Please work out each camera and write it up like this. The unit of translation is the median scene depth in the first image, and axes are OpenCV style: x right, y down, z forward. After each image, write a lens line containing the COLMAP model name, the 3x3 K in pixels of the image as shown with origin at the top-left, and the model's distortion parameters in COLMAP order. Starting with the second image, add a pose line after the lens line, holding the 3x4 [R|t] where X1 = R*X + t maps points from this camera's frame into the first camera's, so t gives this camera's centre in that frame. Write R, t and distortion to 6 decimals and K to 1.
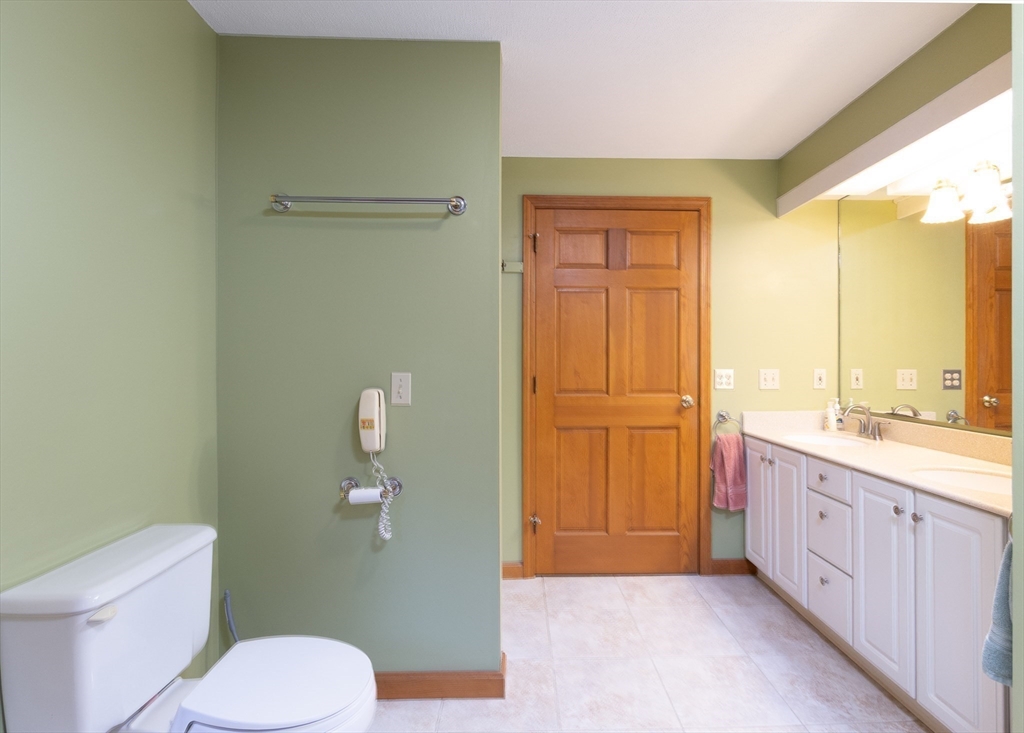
lens RADIAL K [[502.5, 0, 513.3], [0, 502.5, 356.6], [0, 0, 1]] dist [-0.020983, 0.000241]
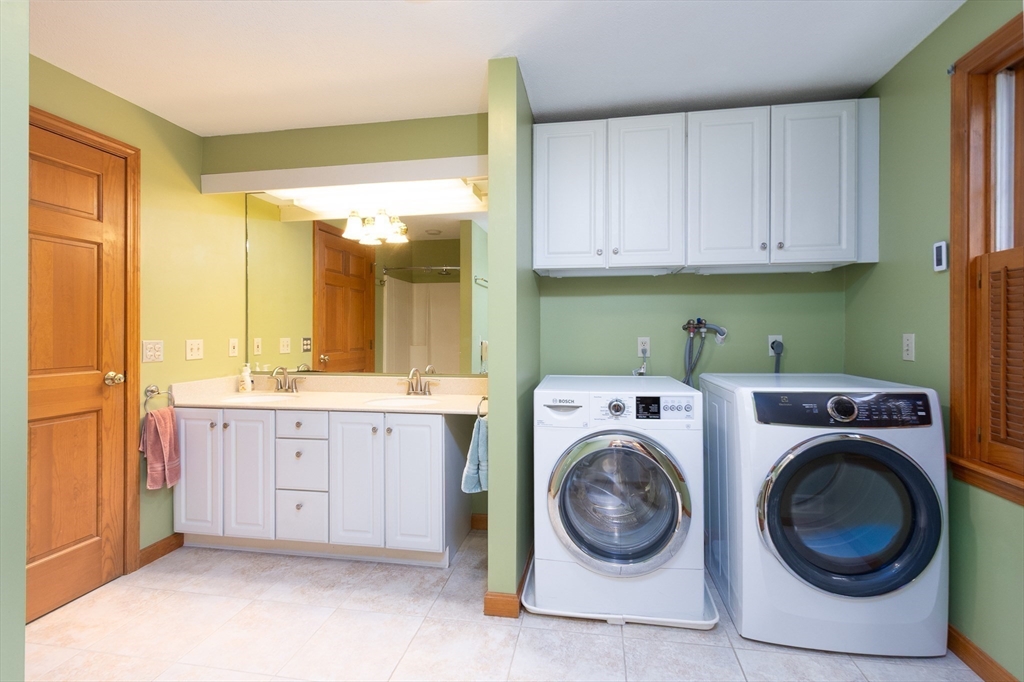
lens RADIAL K [[481.3, 0, 509.3], [0, 481.3, 332.5], [0, 0, 1]] dist [0.001722, -0.000062]
pose [[0.172251, -0.000998, 0.985053, -0.353242], [-0.009740, 0.999949, 0.002716, 0.002250], [-0.985005, -0.010062, 0.172232, 0.197282]]
